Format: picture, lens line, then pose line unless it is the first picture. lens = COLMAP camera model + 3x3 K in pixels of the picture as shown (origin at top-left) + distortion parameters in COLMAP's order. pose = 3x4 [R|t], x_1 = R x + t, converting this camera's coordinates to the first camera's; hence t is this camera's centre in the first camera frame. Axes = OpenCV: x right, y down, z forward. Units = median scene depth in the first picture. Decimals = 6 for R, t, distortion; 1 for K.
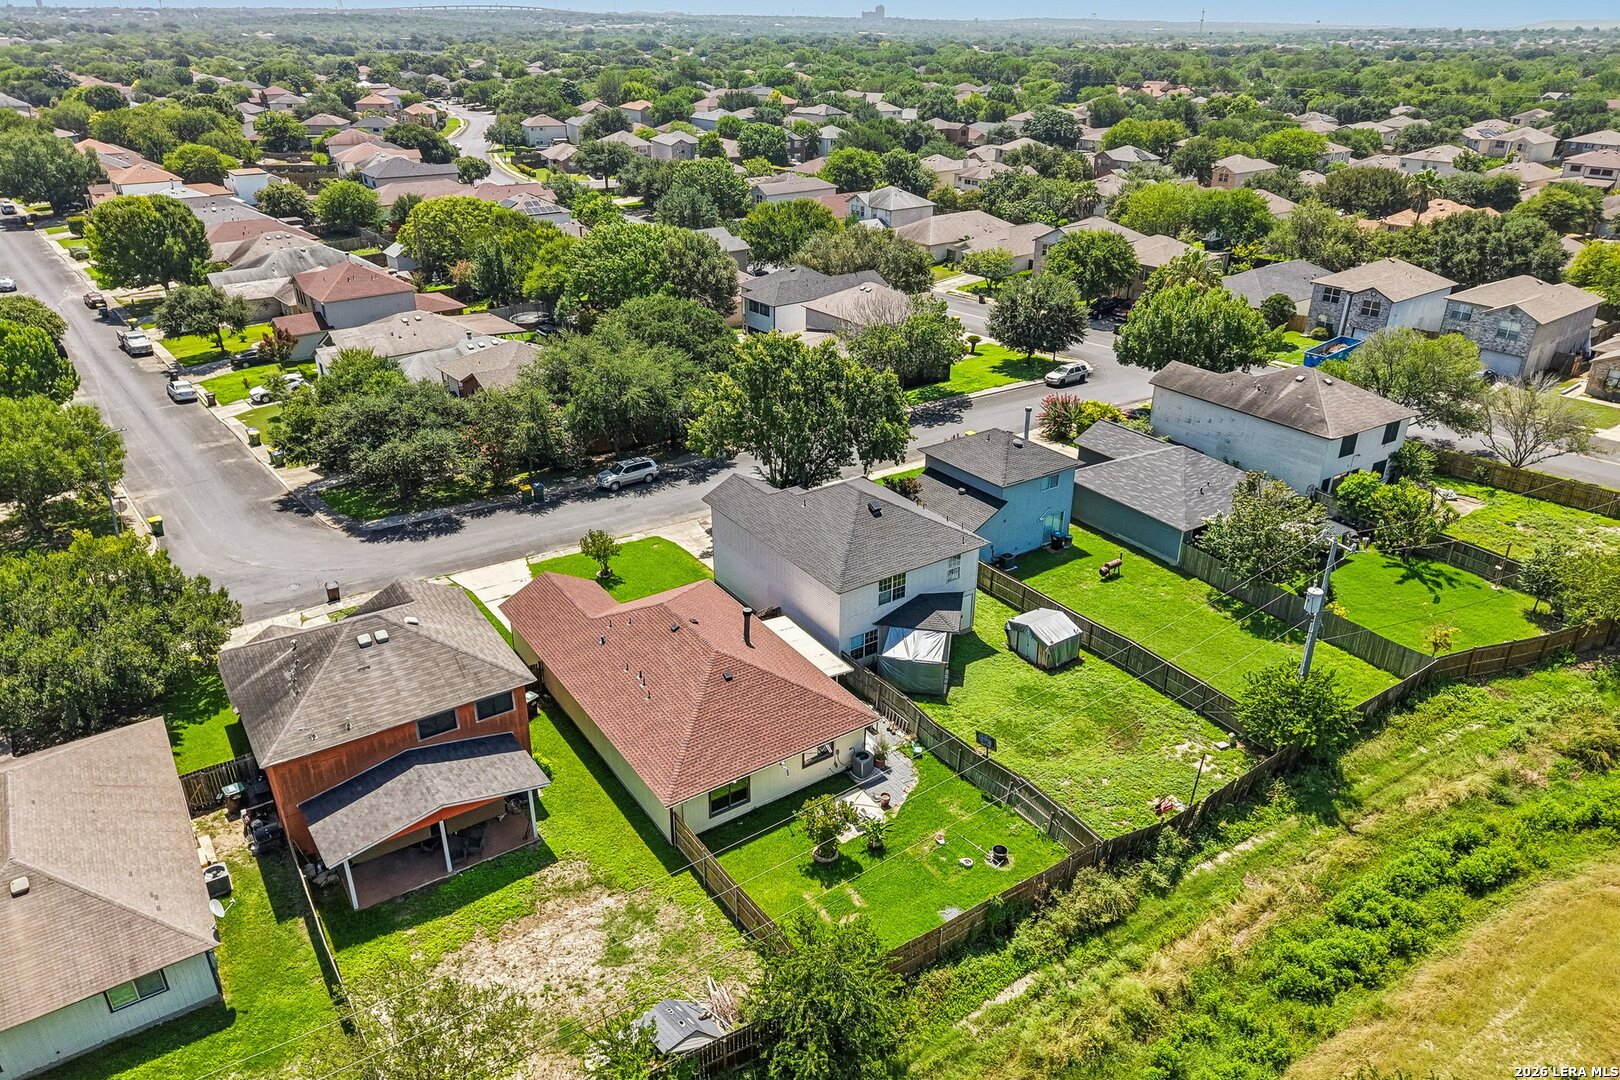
lens RADIAL K [[1088.1, 0, 811.1], [0, 1088.1, 528.4], [0, 0, 1]] dist [0.027408, -0.020382]
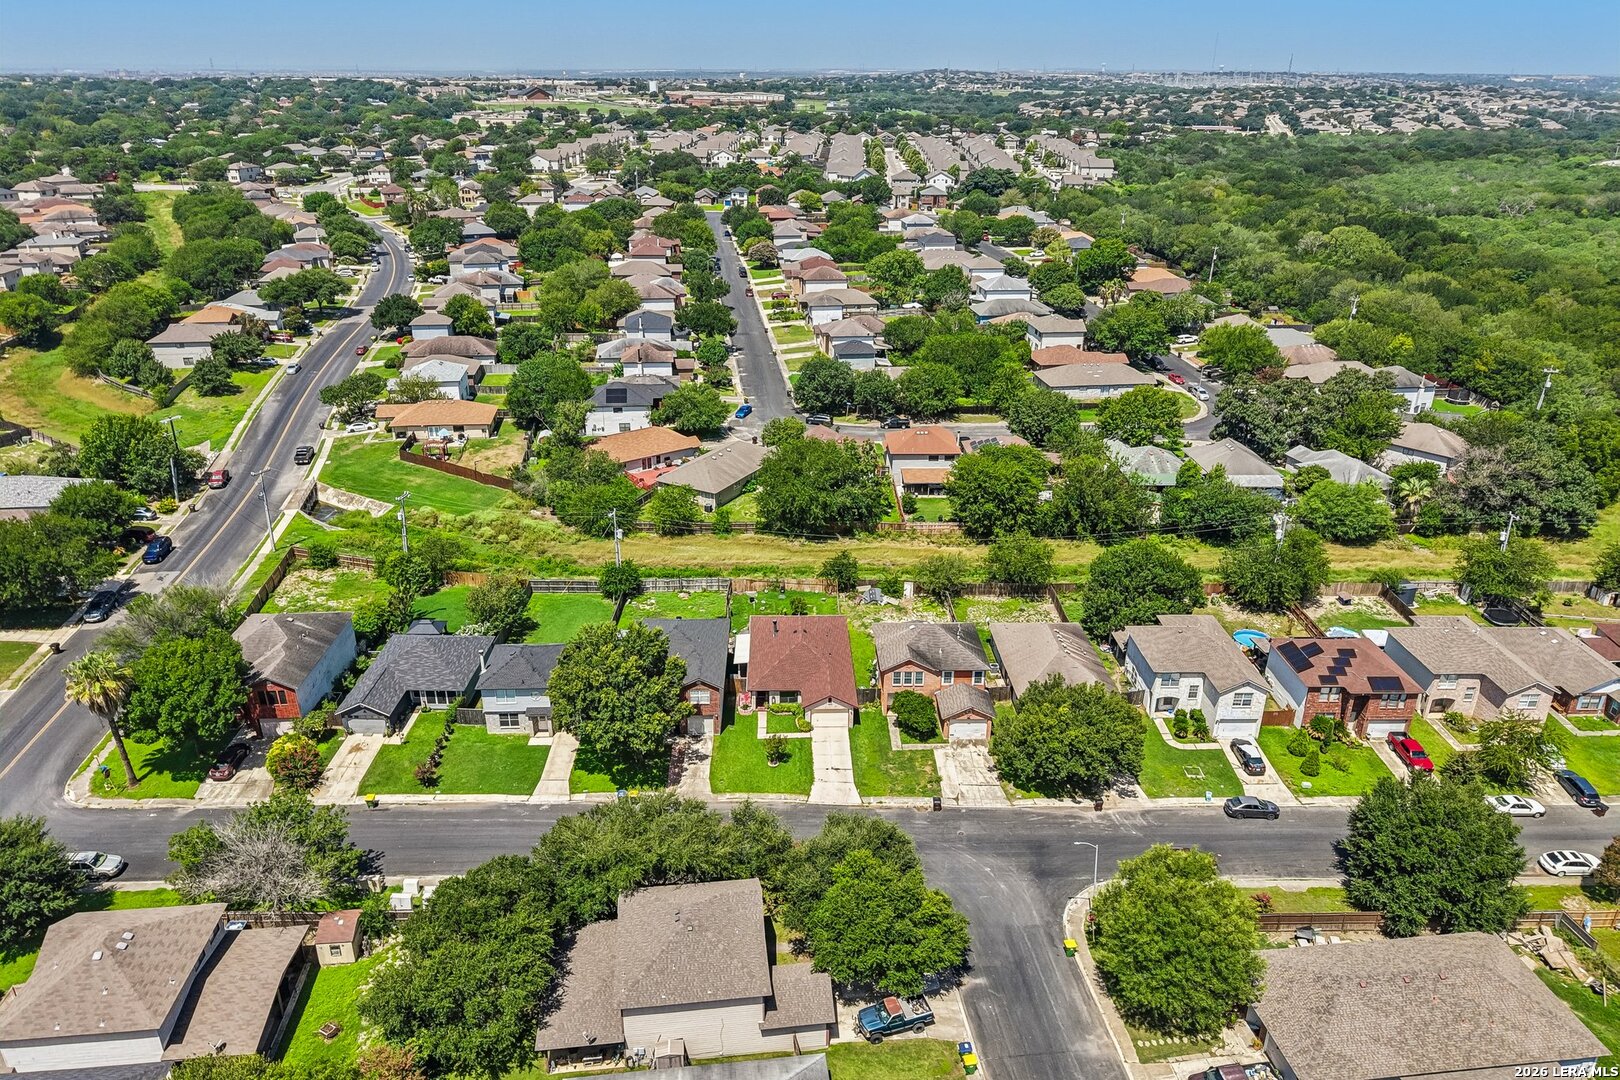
lens RADIAL K [[1079.2, 0, 810.7], [0, 1079.2, 532.5], [0, 0, 1]] dist [0.068787, -0.083837]
pose [[-0.843264, -0.224391, 0.488421, -1.229065], [0.215312, 0.691578, 0.689464, -1.648468], [-0.492491, 0.686563, -0.534868, 2.140885]]
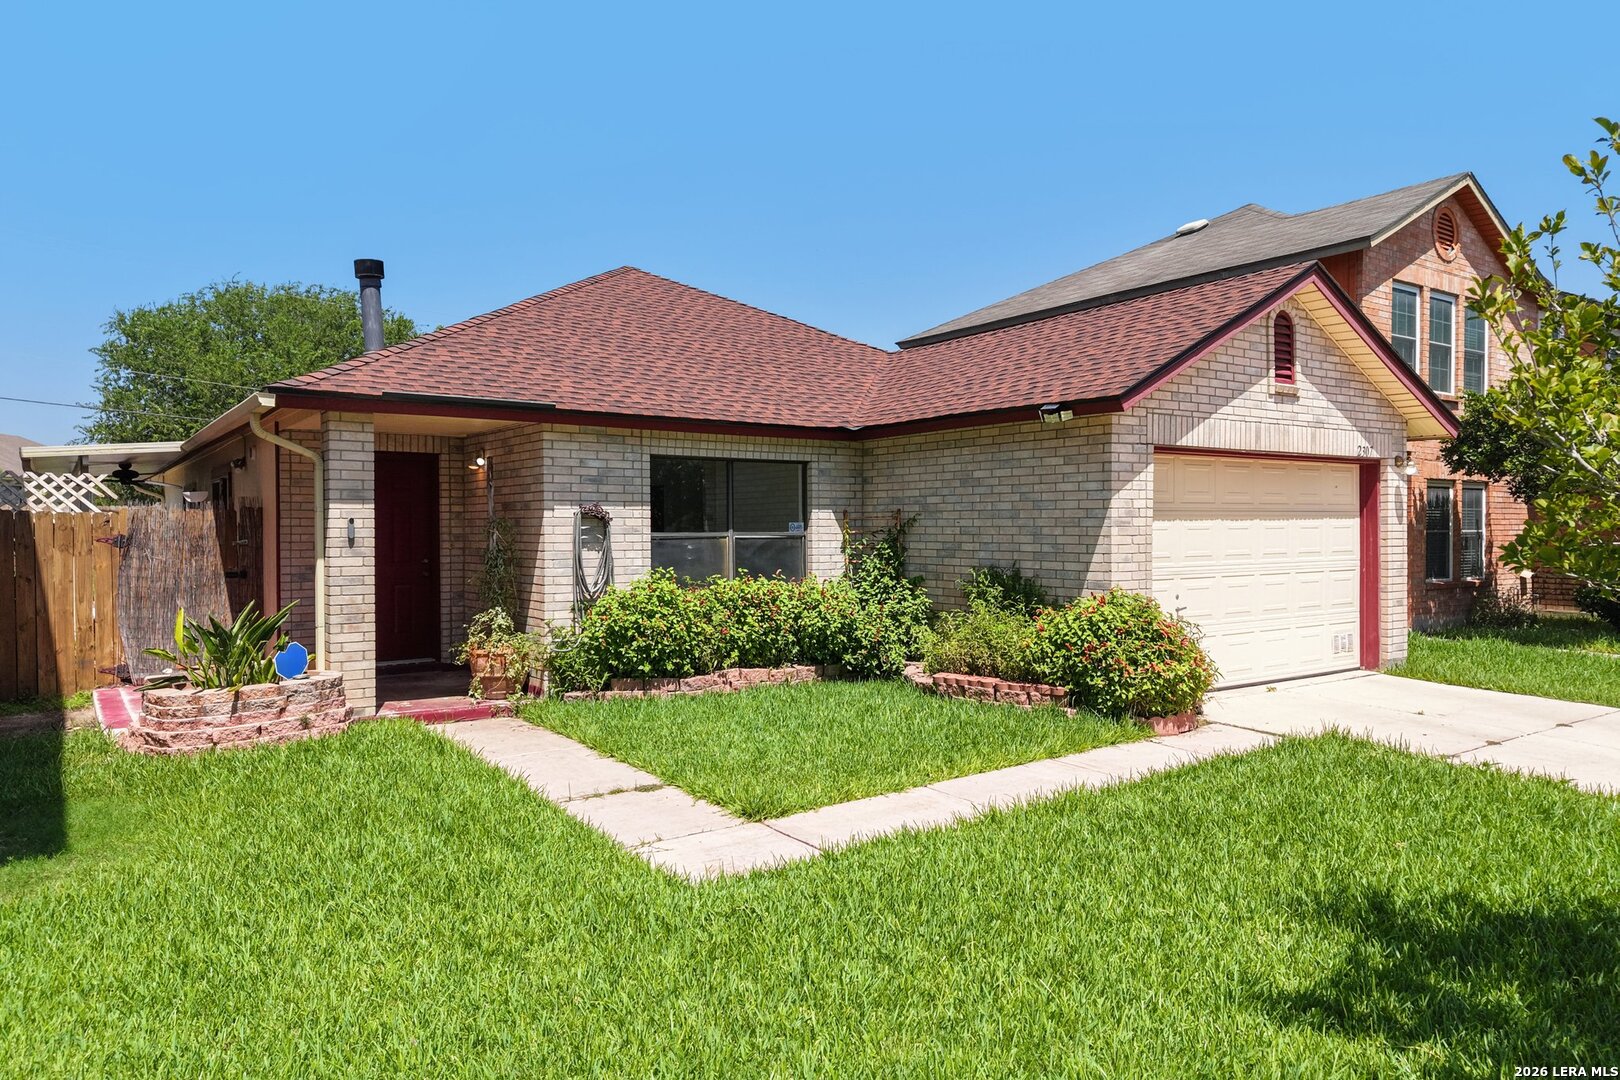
lens RADIAL K [[1082.1, 0, 810.0], [0, 1082.1, 540.0], [0, 0, 1]] dist [0.028381, -0.024809]
pose [[-0.999931, -0.004412, -0.010895, -0.200208], [-0.008727, 0.899533, 0.436767, 0.006066], [0.007873, 0.436831, -0.899509, 1.408308]]
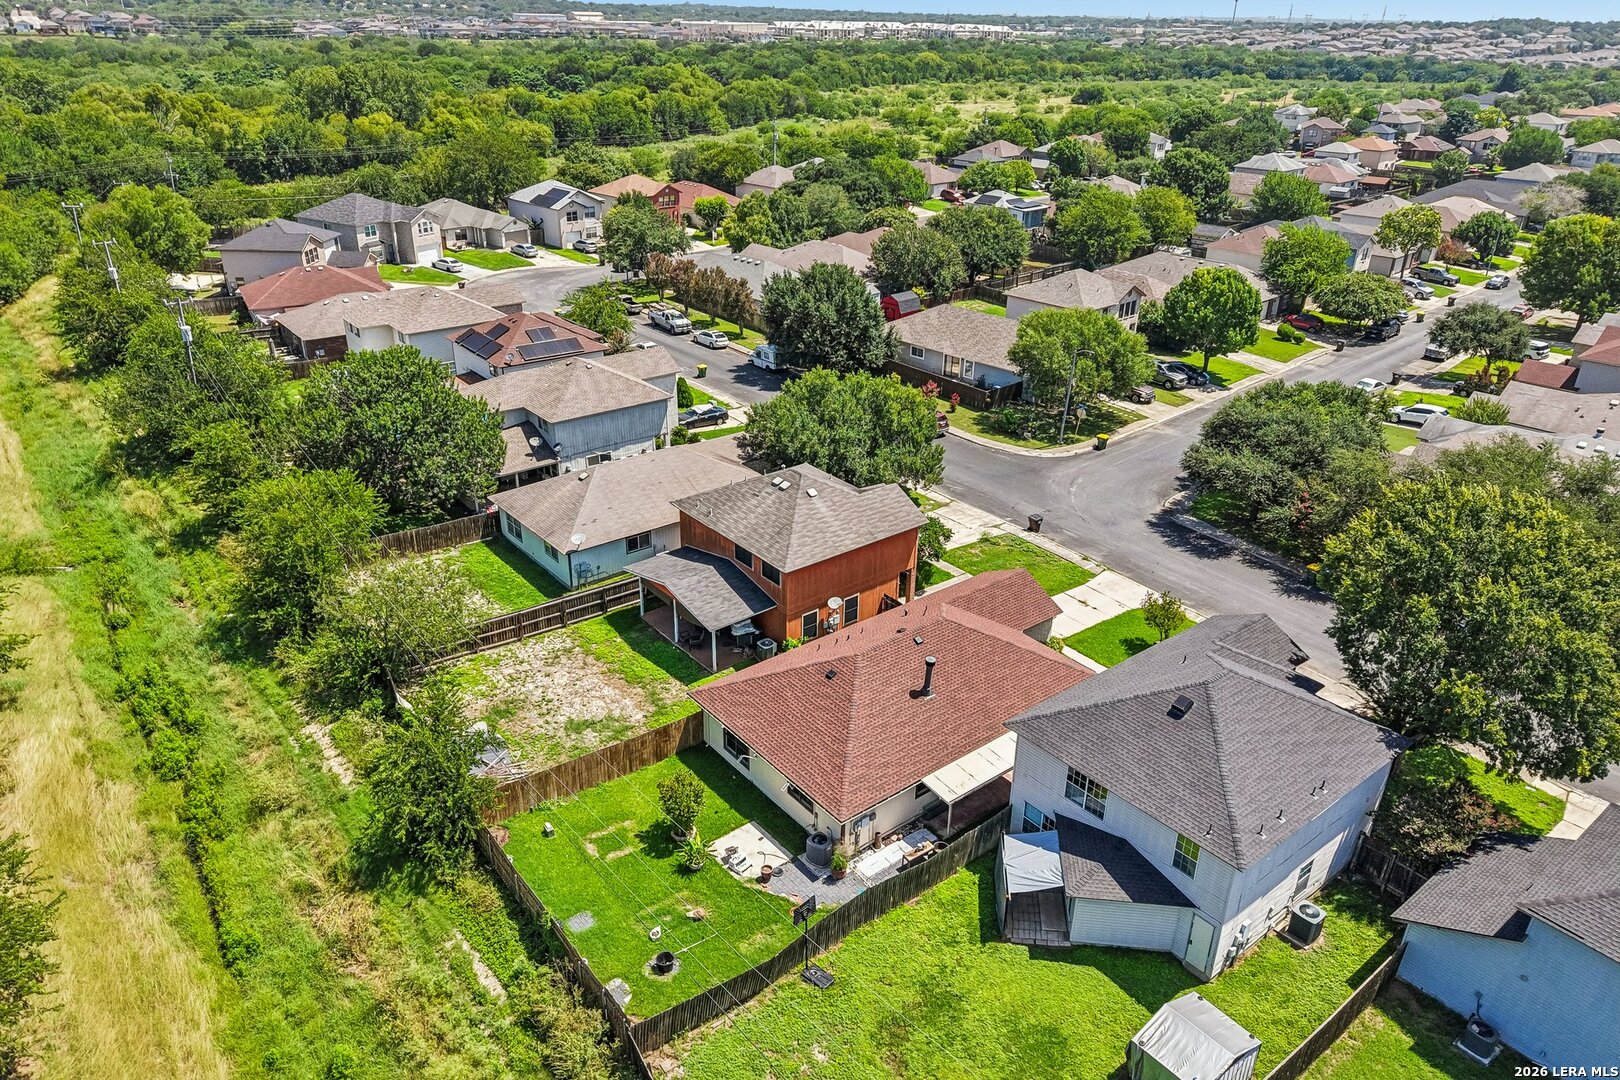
lens RADIAL K [[1082.1, 0, 810.0], [0, 1082.1, 540.0], [0, 0, 1]] dist [0.028381, -0.024809]
pose [[0.074239, 0.425971, -0.901686, 0.725445], [-0.435941, 0.827073, 0.354831, -0.290631], [0.896908, 0.366740, 0.247100, 0.698046]]
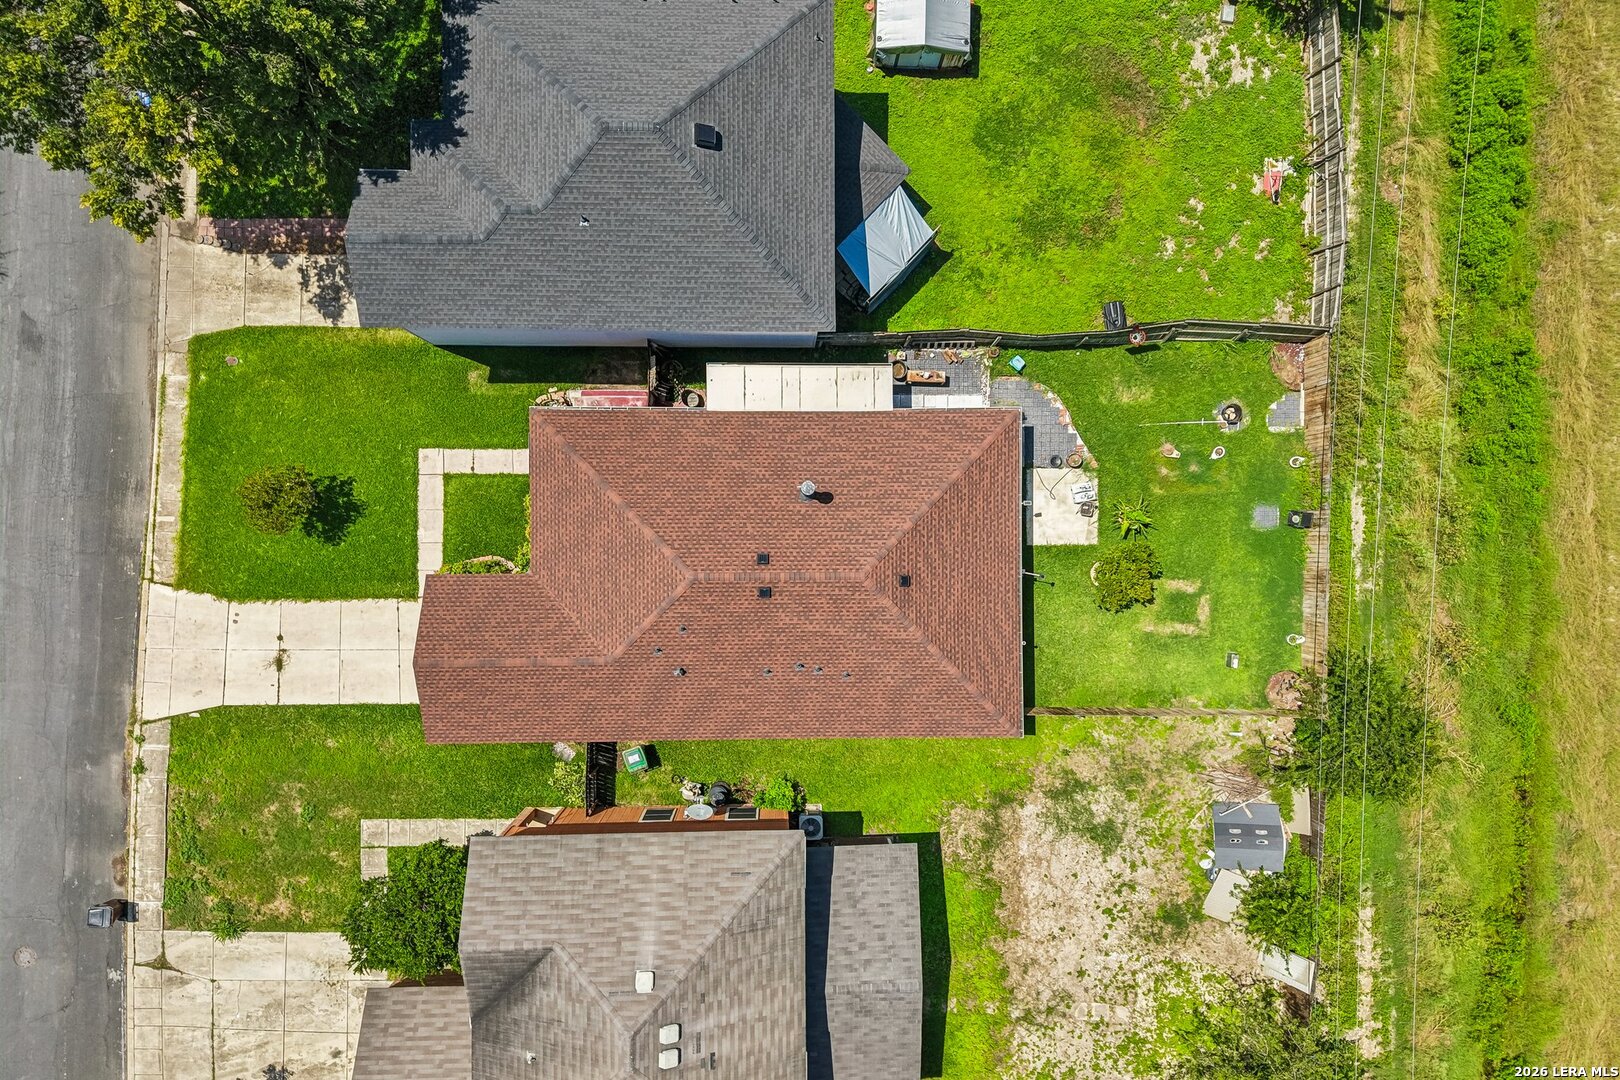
lens RADIAL K [[1082.1, 0, 810.0], [0, 1082.1, 540.0], [0, 0, 1]] dist [0.028381, -0.024809]
pose [[0.558411, -0.829479, 0.011868, -0.097026], [0.329361, 0.234813, 0.914540, -0.521725], [-0.761379, -0.506781, 0.404320, 0.772633]]
